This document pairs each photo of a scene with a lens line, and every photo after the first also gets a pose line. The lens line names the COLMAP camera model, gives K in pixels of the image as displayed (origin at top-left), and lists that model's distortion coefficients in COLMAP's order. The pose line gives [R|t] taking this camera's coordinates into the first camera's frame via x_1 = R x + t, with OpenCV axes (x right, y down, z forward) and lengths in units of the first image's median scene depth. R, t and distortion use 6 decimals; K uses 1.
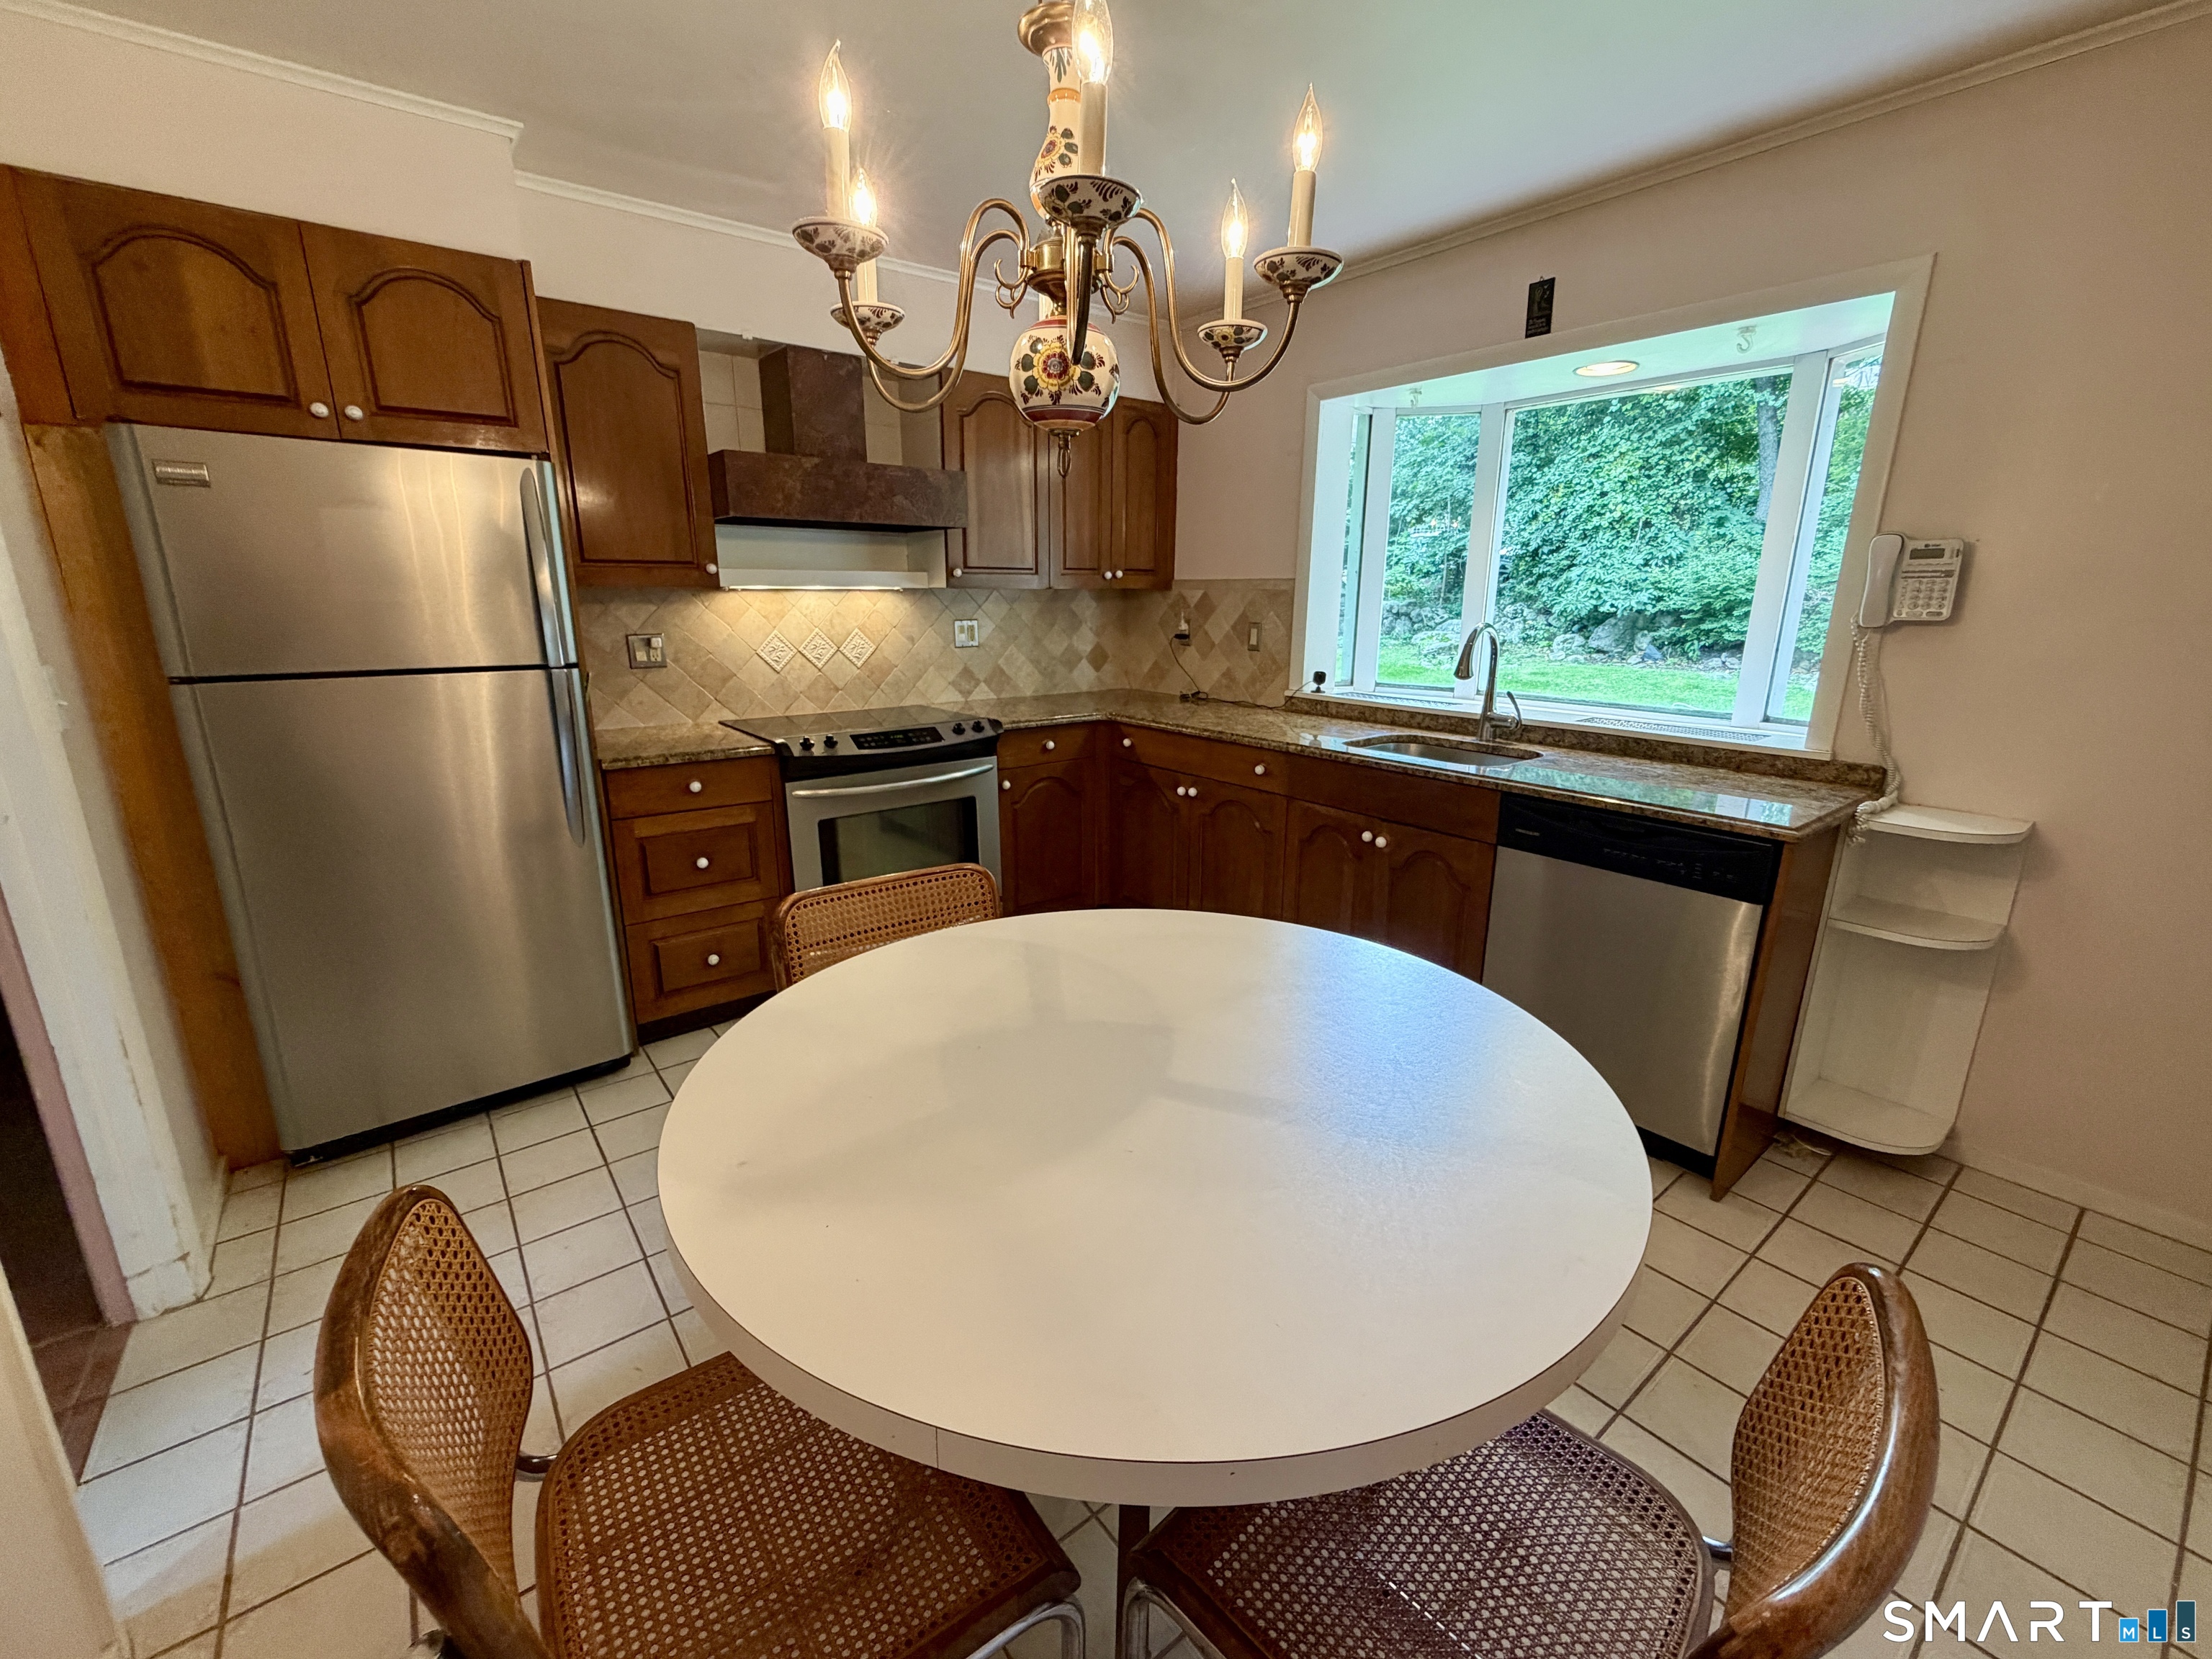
lens RADIAL K [[905.5, 0, 1106.0], [0, 905.5, 829.5], [0, 0, 1]] dist [-0.013578, -0.000089]
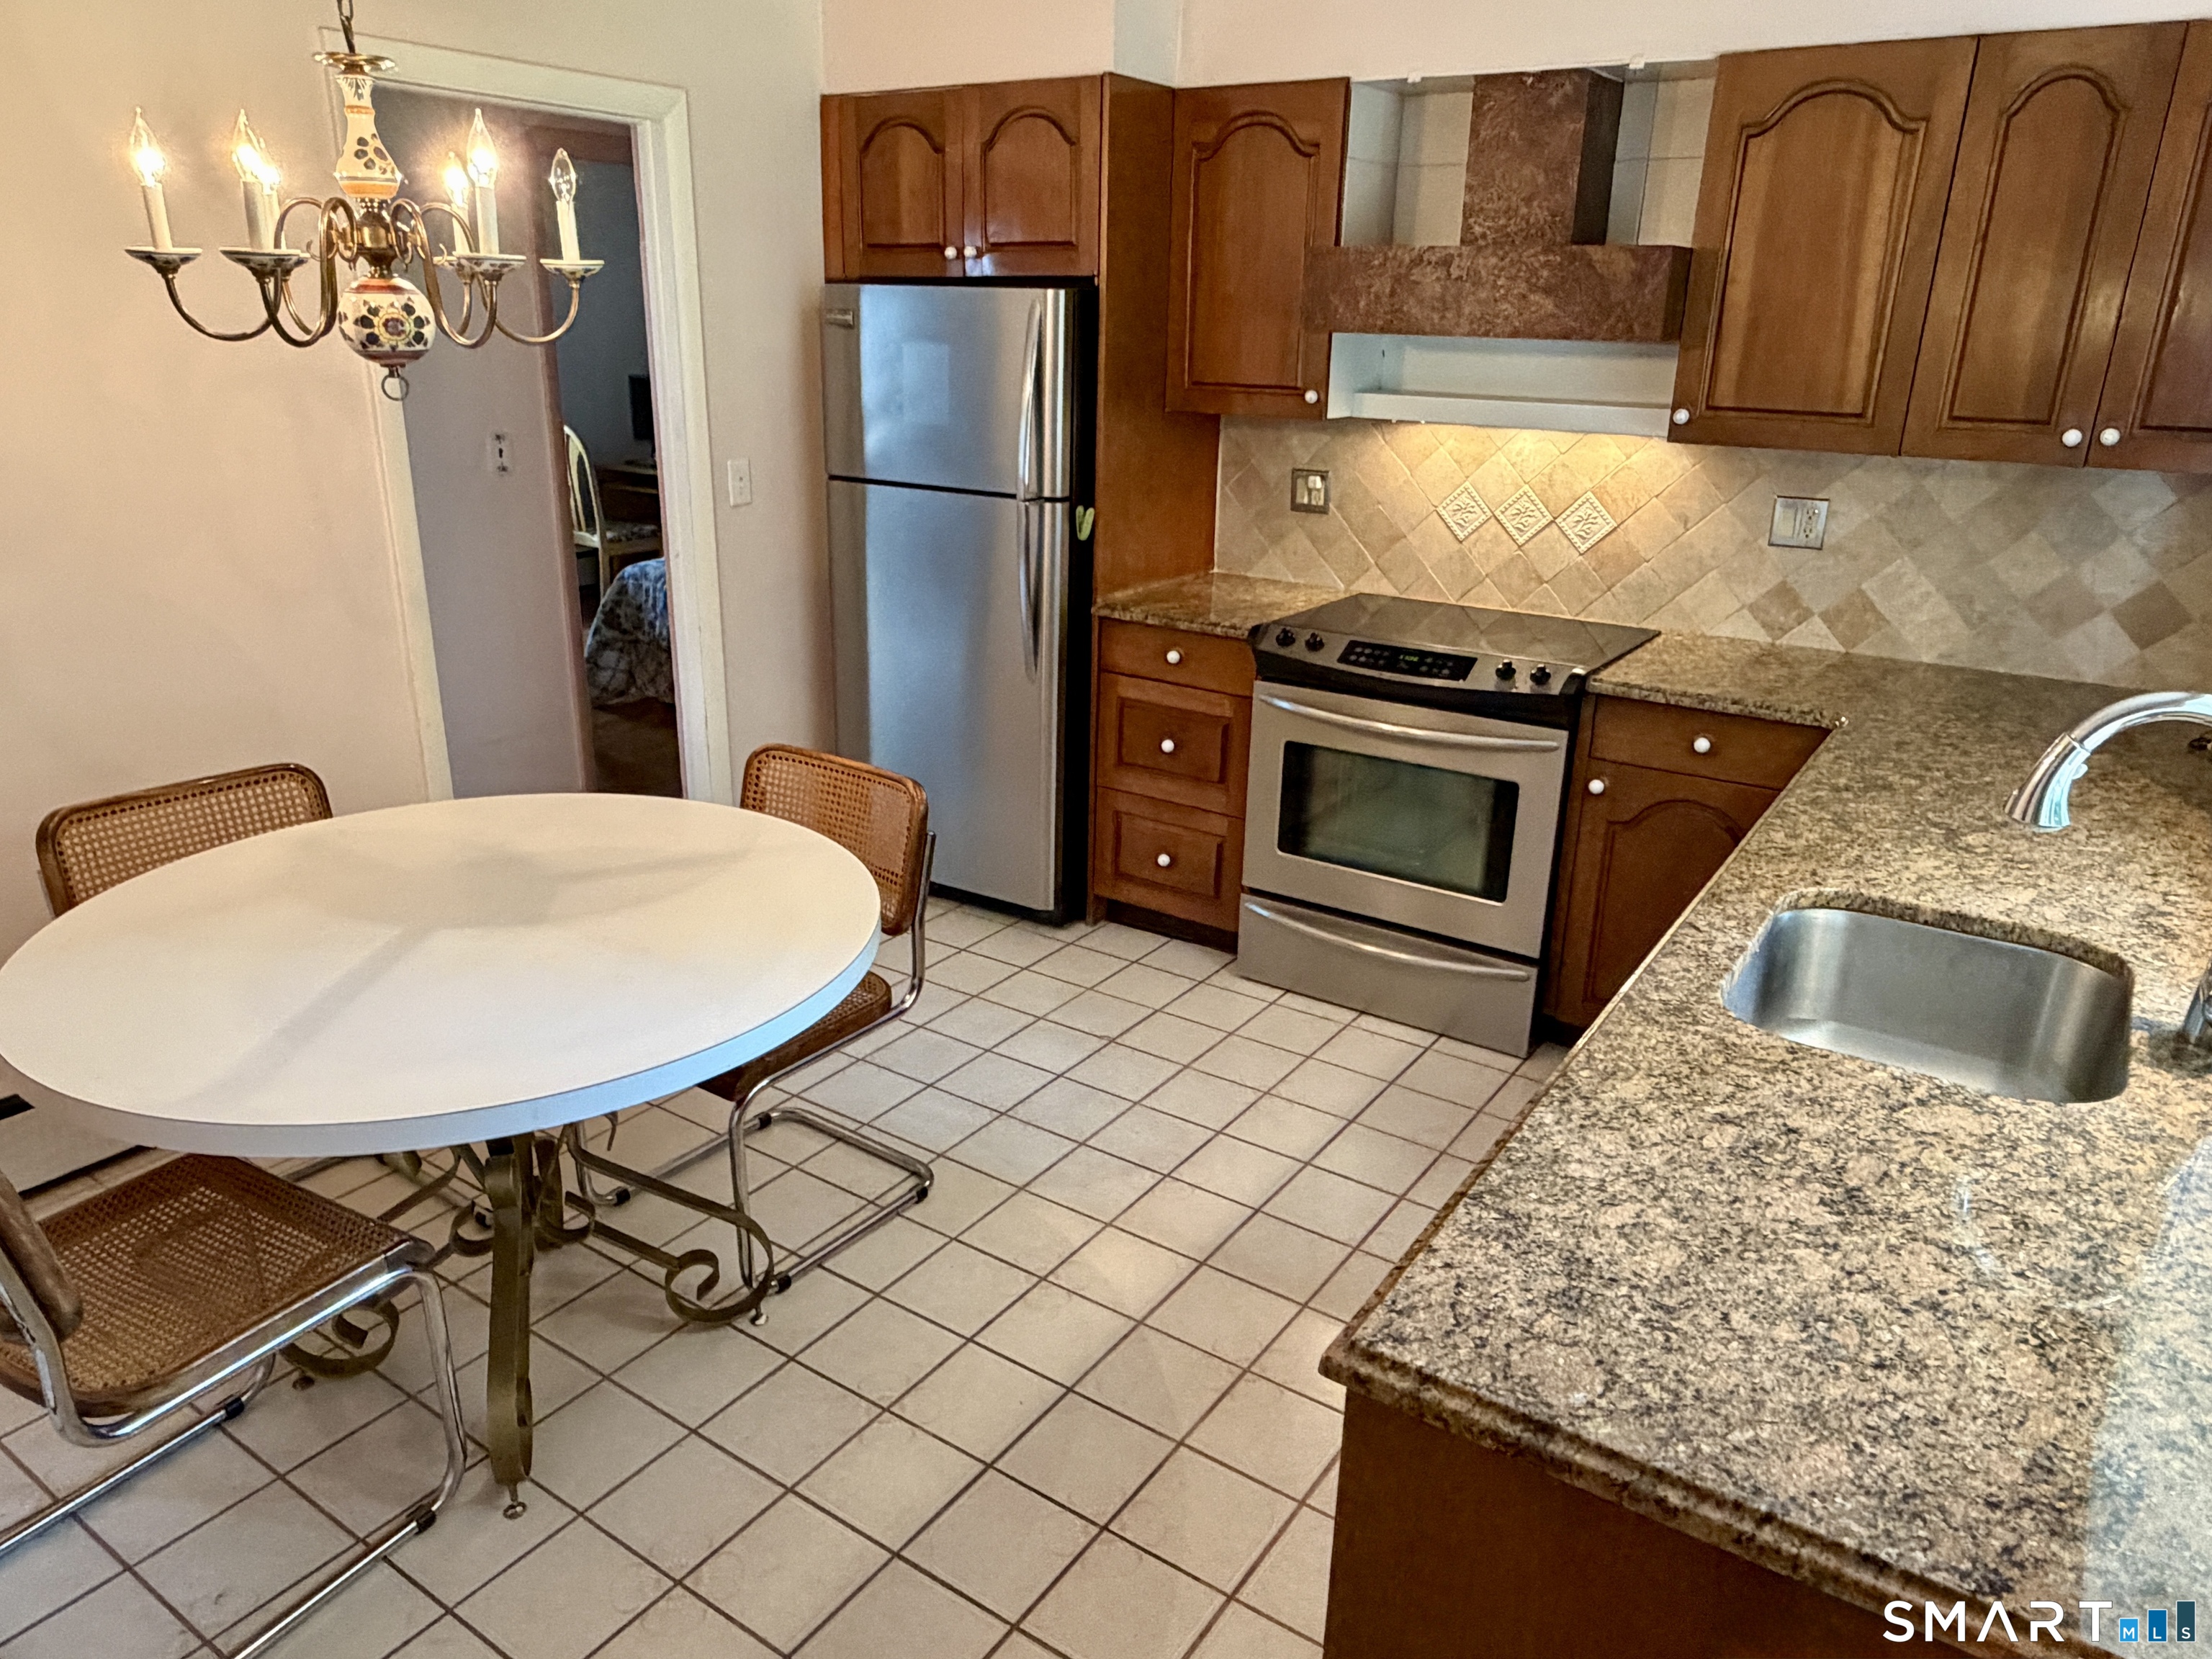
lens RADIAL K [[1492.8, 0, 1106.0], [0, 1492.8, 829.5], [0, 0, 1]] dist [-0.006873, 0.001770]
pose [[0.306444, 0.316411, -0.897762, 0.671381], [-0.259920, 0.935111, 0.240853, -0.173545], [0.915715, 0.159538, 0.368800, 0.357609]]
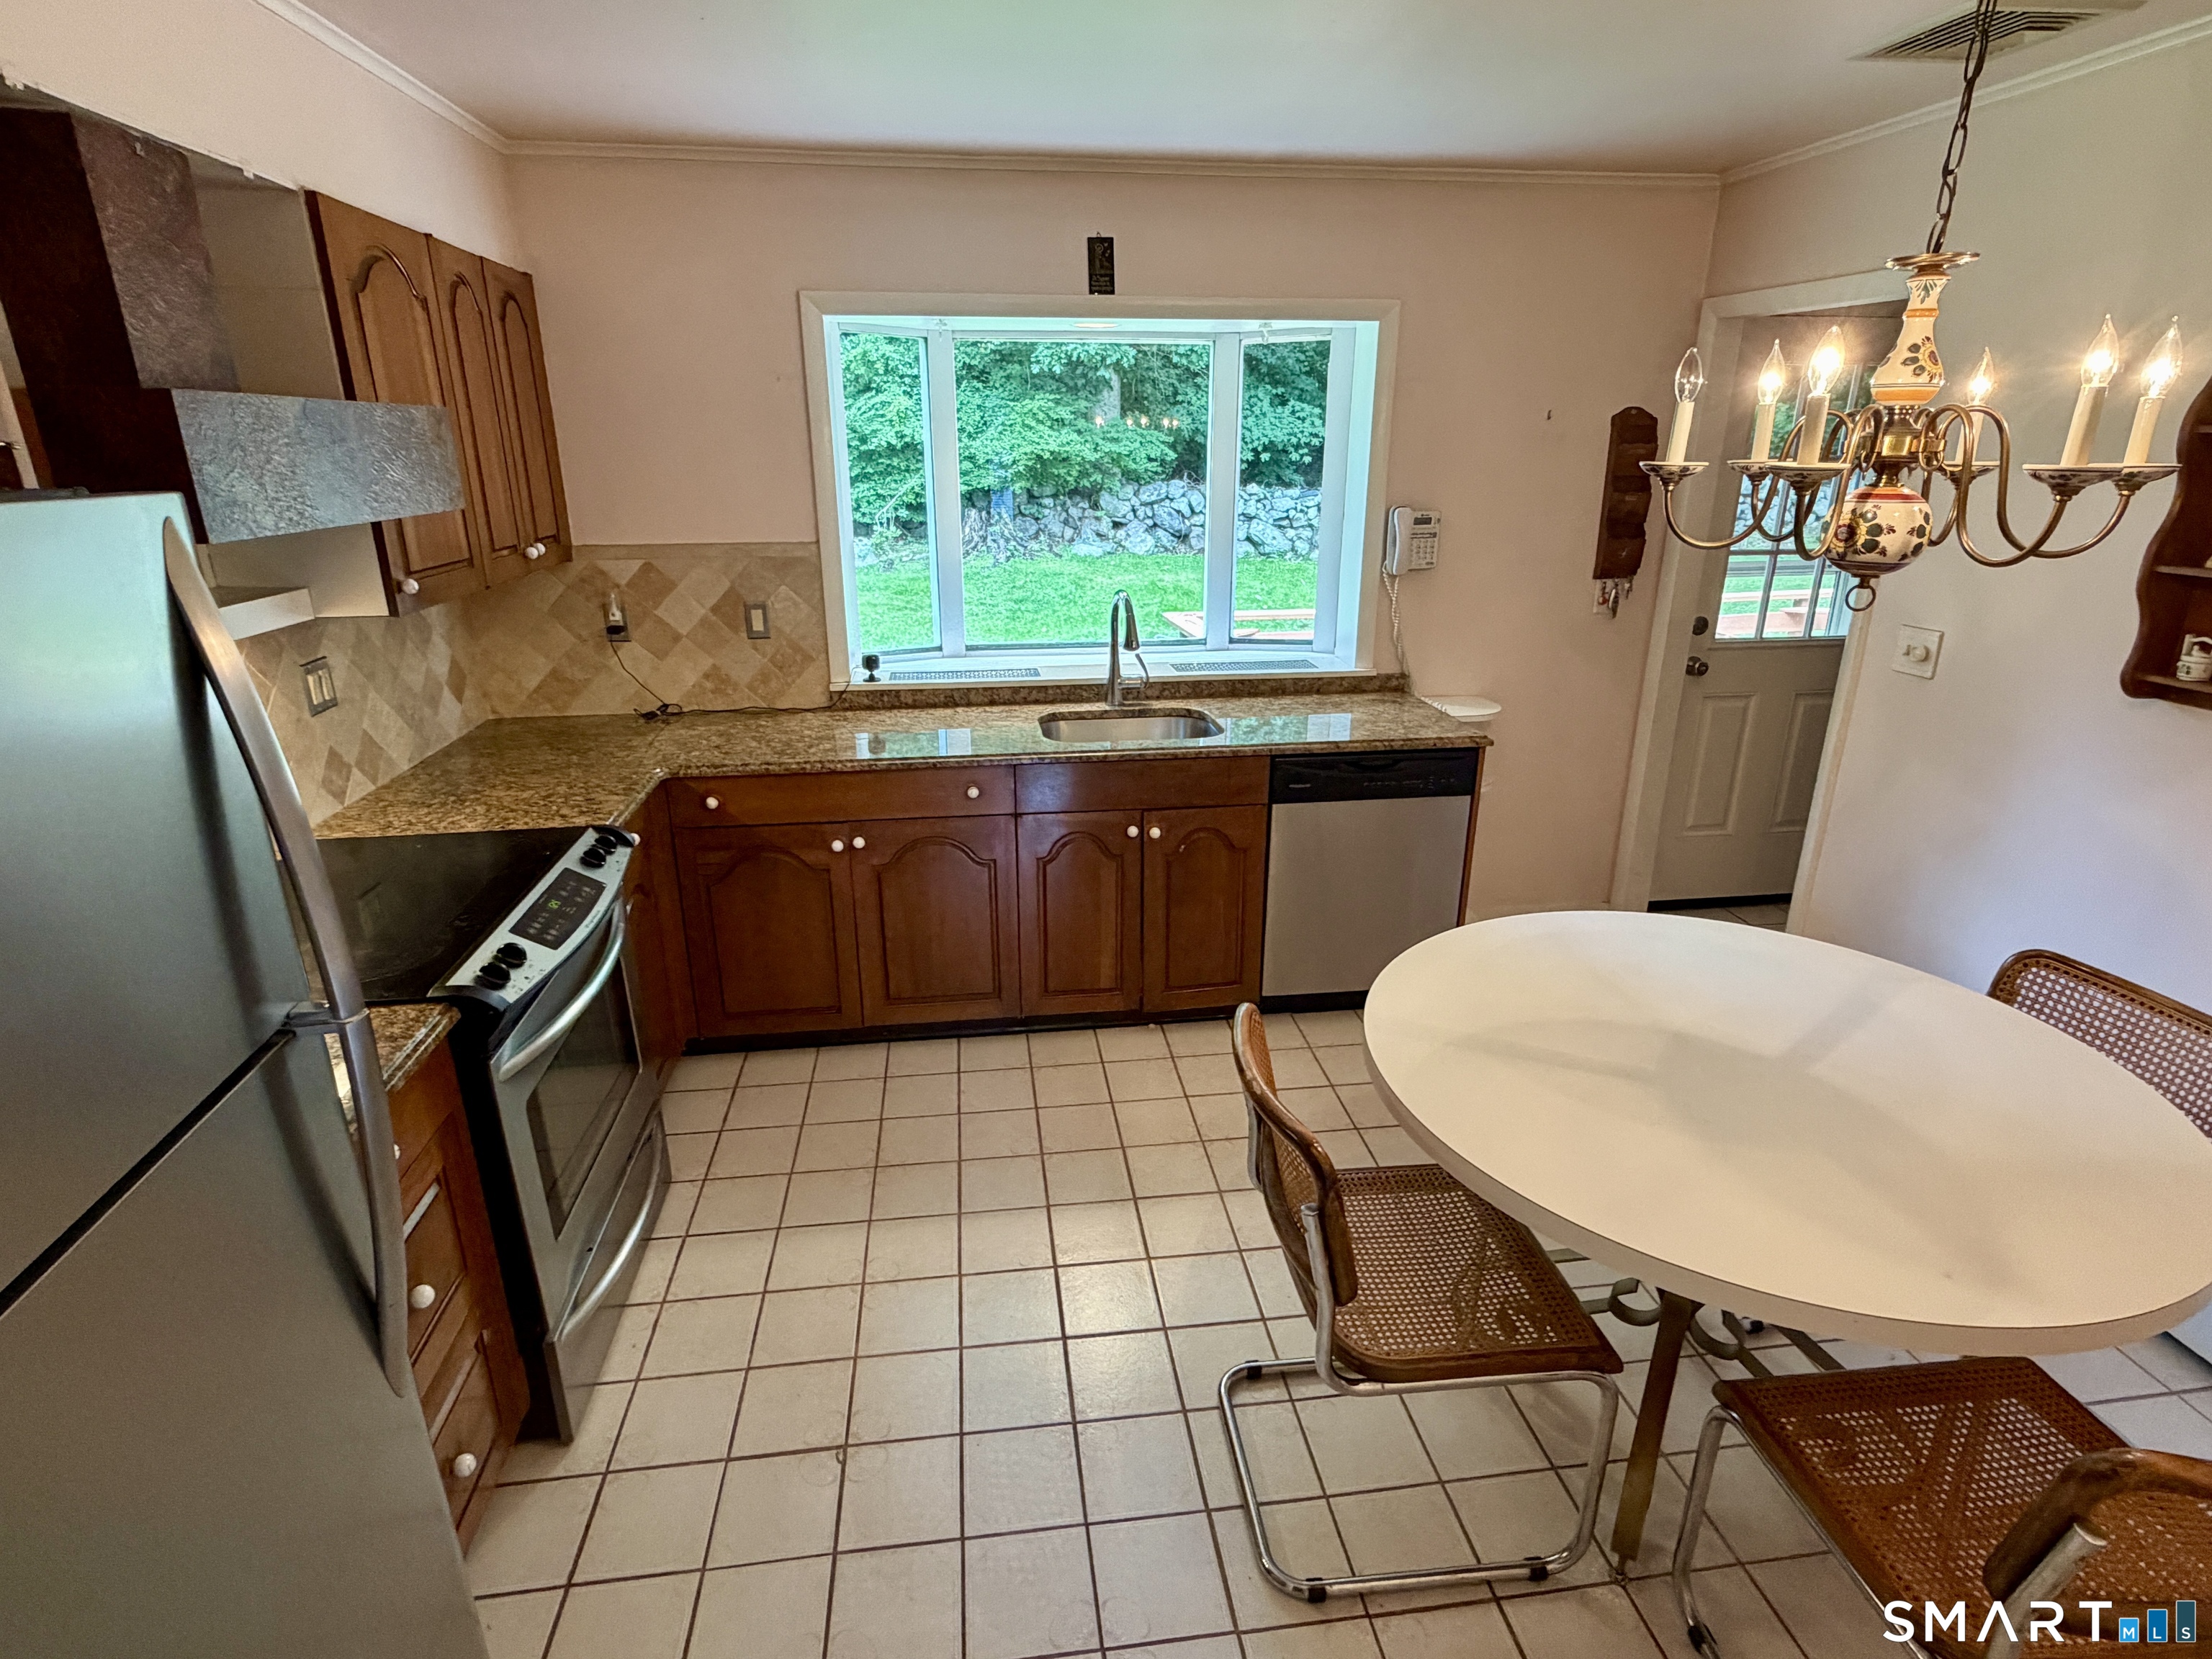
lens RADIAL K [[1105.6, 0, 1106.0], [0, 1105.6, 829.5], [0, 0, 1]] dist [-0.000807, -0.013140]
pose [[0.509892, -0.288738, 0.810333, -0.535028], [0.222741, 0.954176, 0.199835, -0.186613], [-0.830901, 0.078600, 0.550841, 0.304774]]
